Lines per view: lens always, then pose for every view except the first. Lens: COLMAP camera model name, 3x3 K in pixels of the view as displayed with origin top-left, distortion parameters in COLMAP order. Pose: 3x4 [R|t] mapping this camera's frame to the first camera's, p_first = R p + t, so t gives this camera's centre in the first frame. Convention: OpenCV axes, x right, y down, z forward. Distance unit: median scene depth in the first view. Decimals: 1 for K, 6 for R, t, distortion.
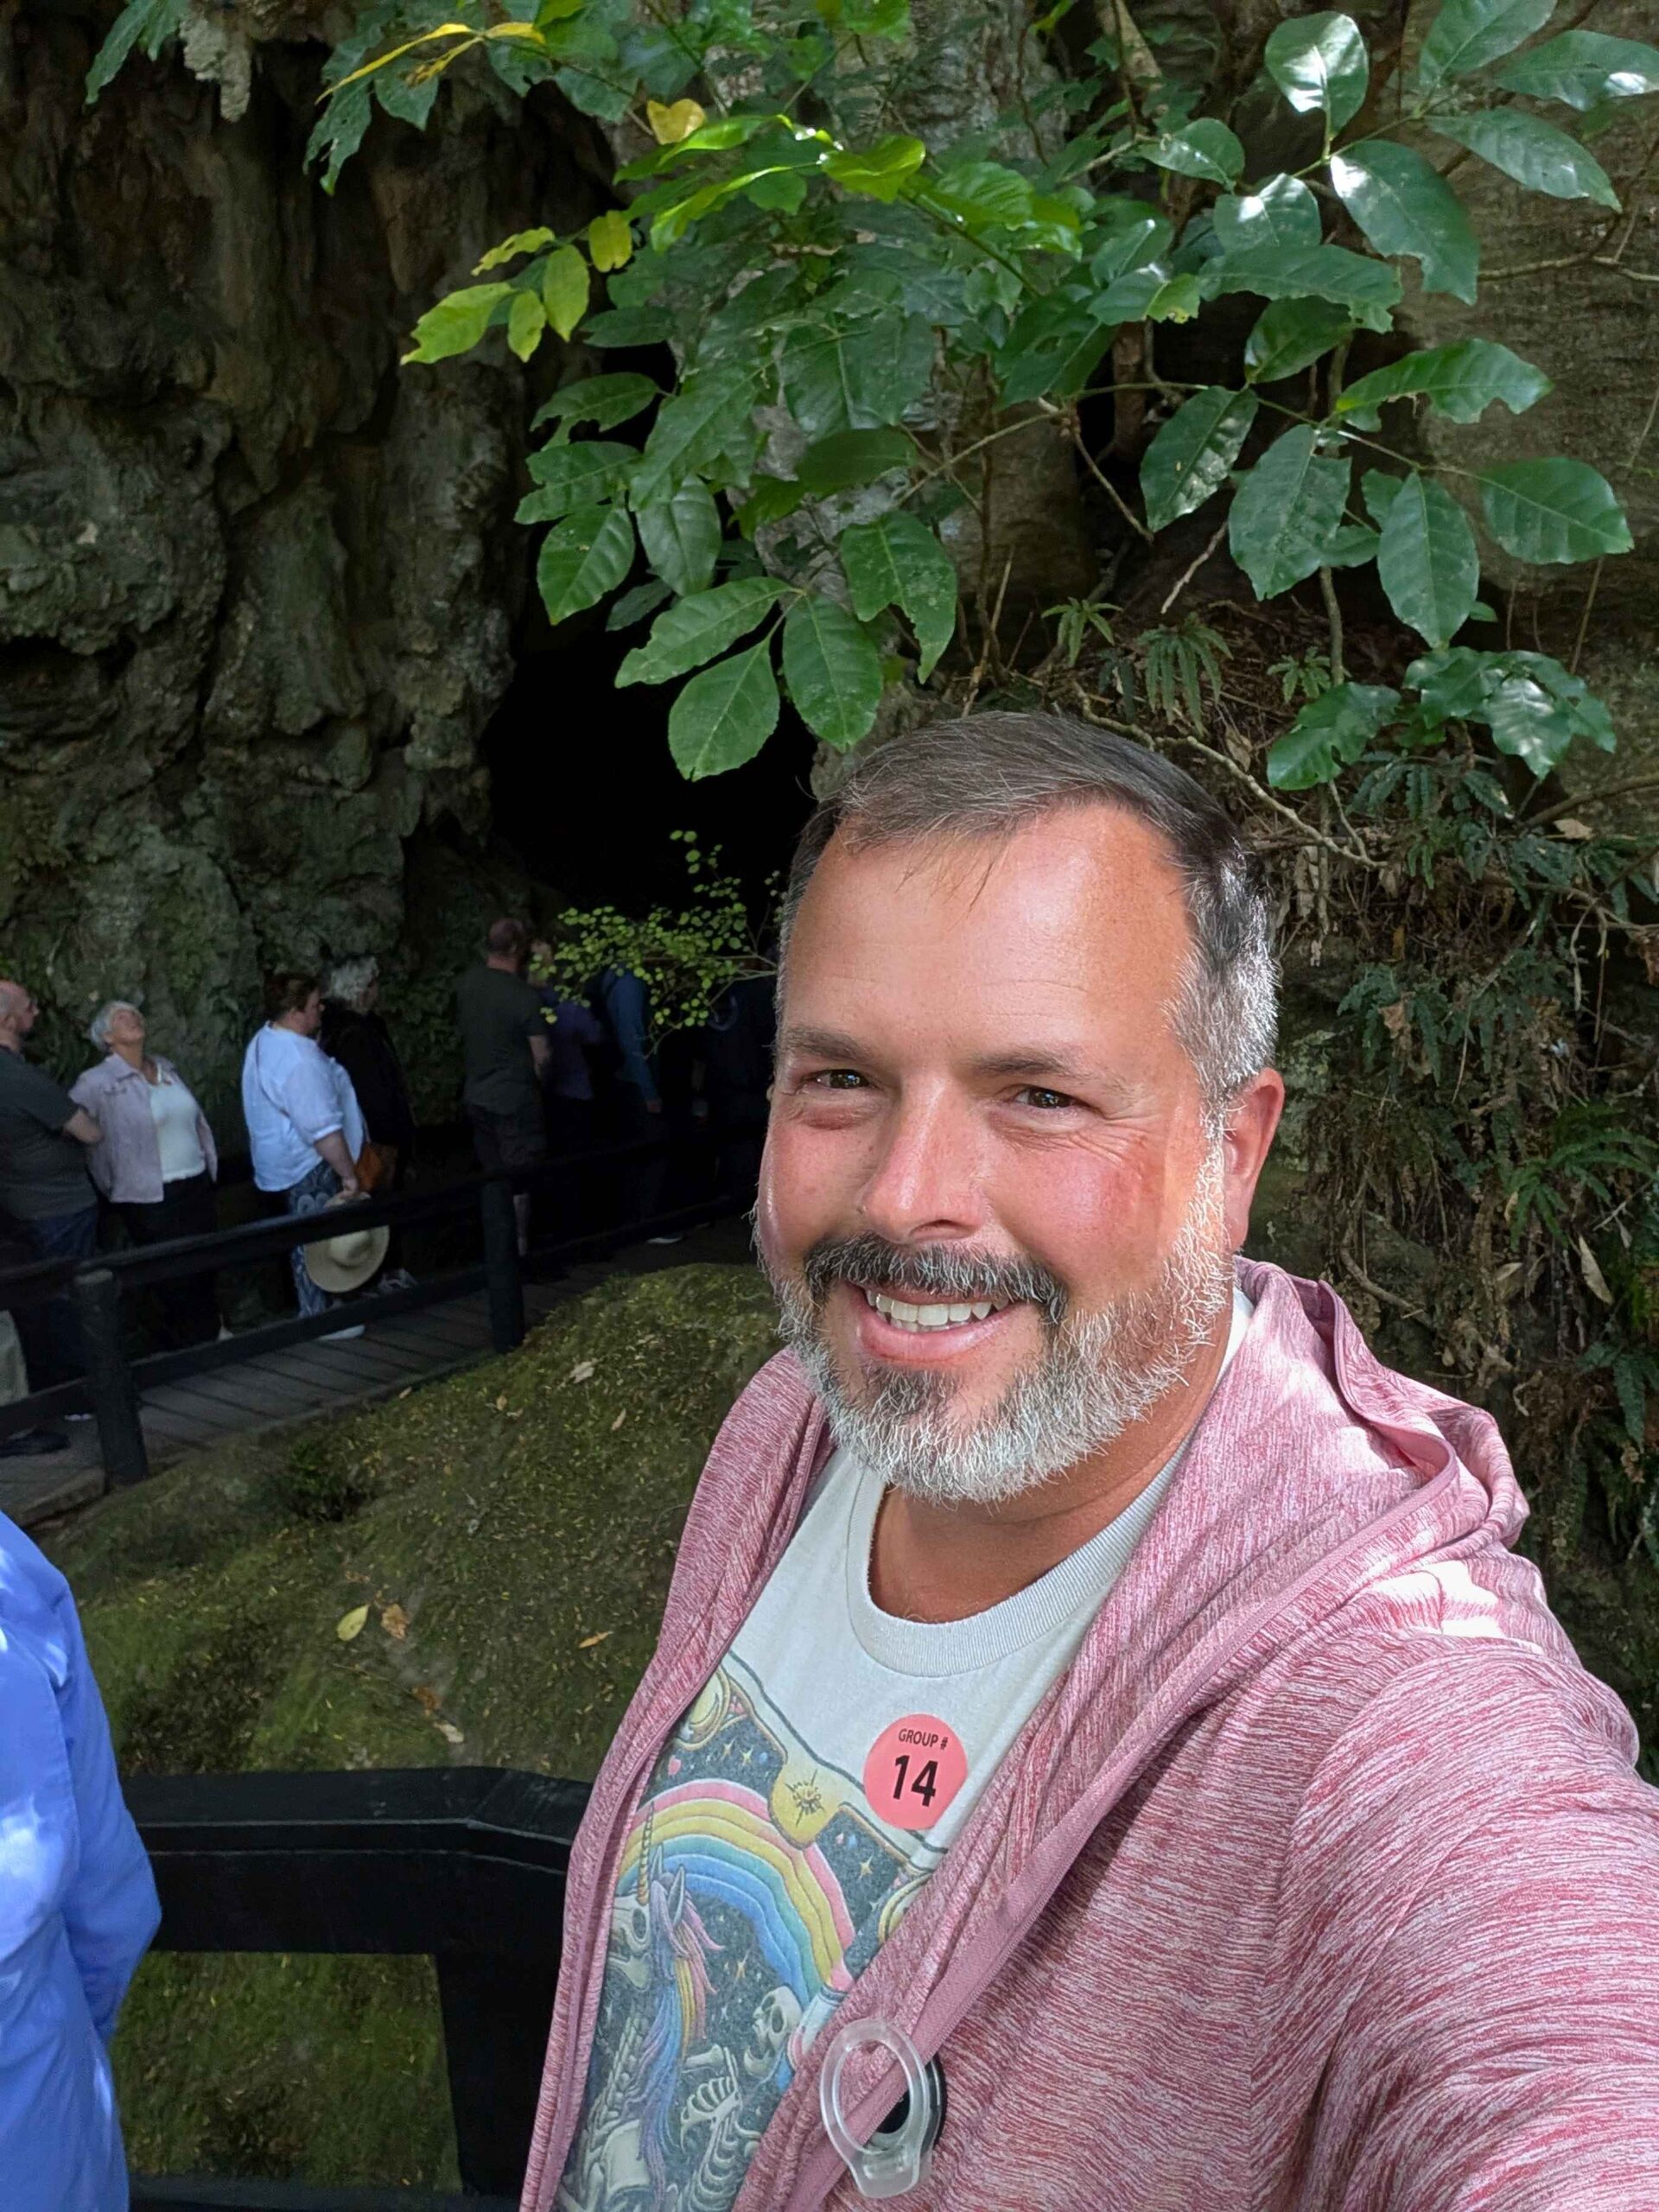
lens RADIAL K [[1695.9, 0, 831.6], [0, 1695.9, 1098.9], [0, 0, 1]] dist [0.044069, -0.007018]
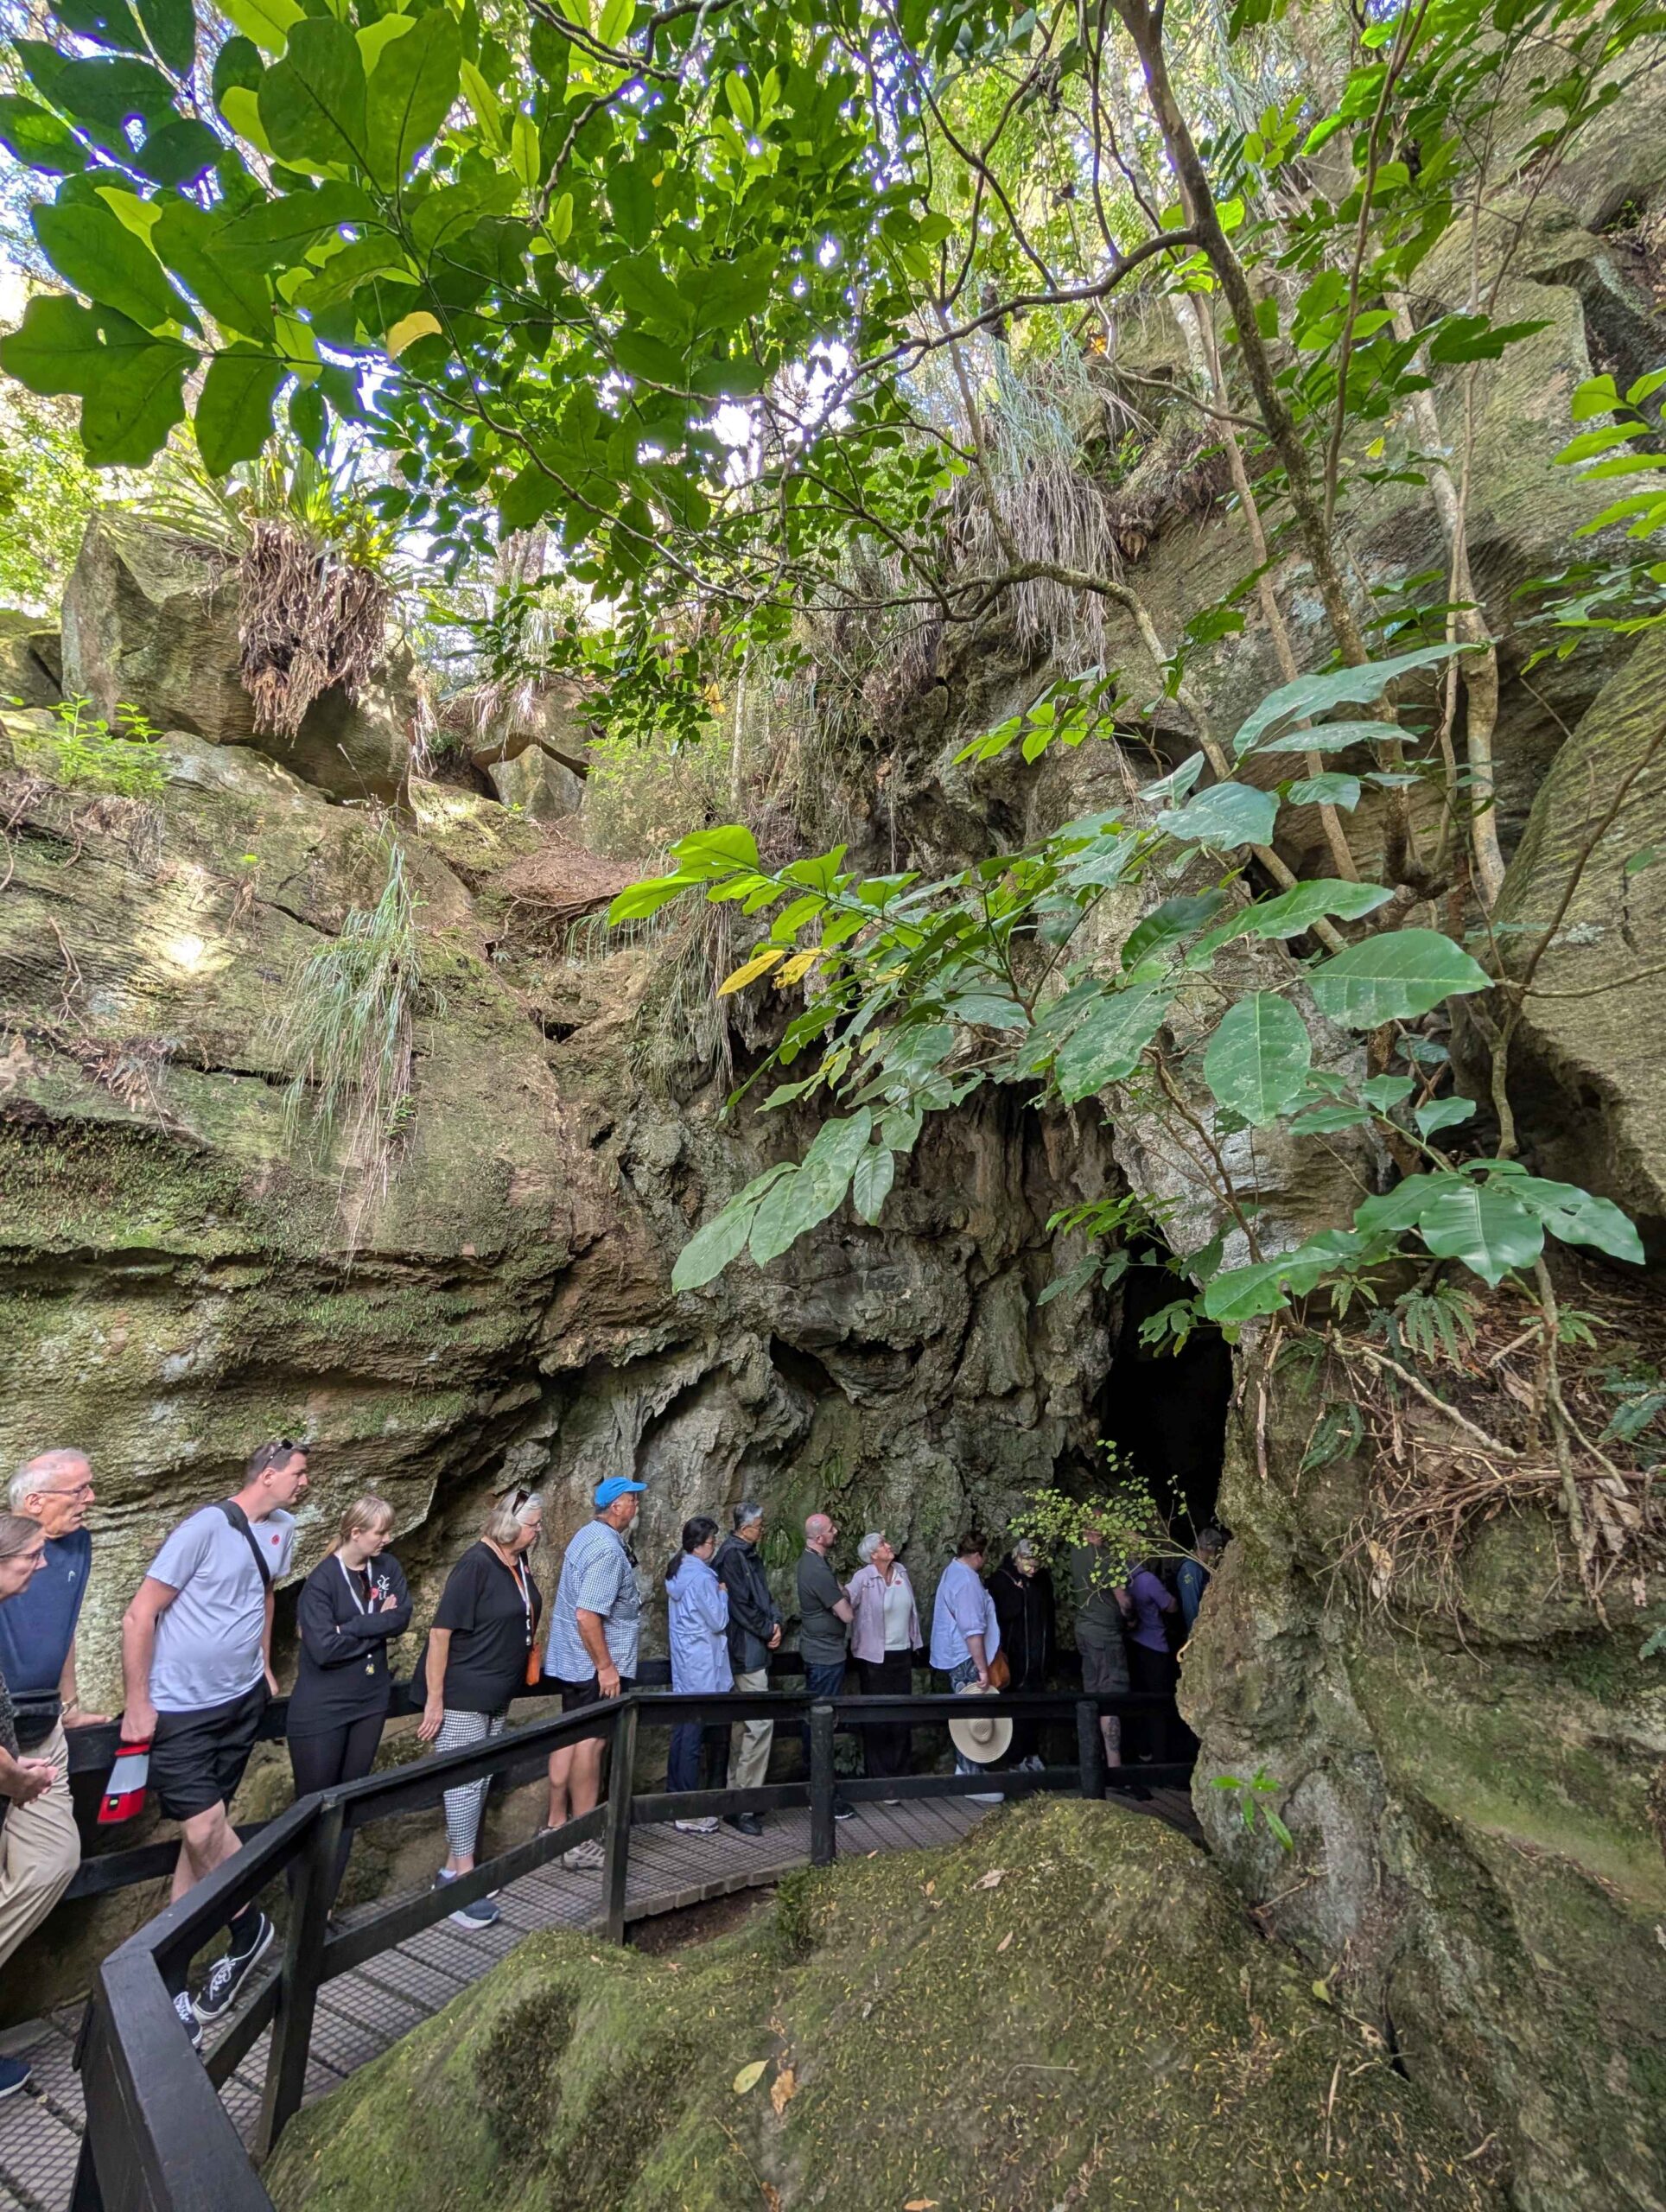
lens RADIAL K [[844.0, 0, 836.4], [0, 844.0, 1111.6], [0, 0, 1]] dist [-0.000409, 0.000133]
pose [[0.846204, -0.124407, -0.518133, 0.071604], [-0.168041, 0.860443, -0.481040, -0.003917], [0.505669, 0.494125, 0.707205, 0.105647]]
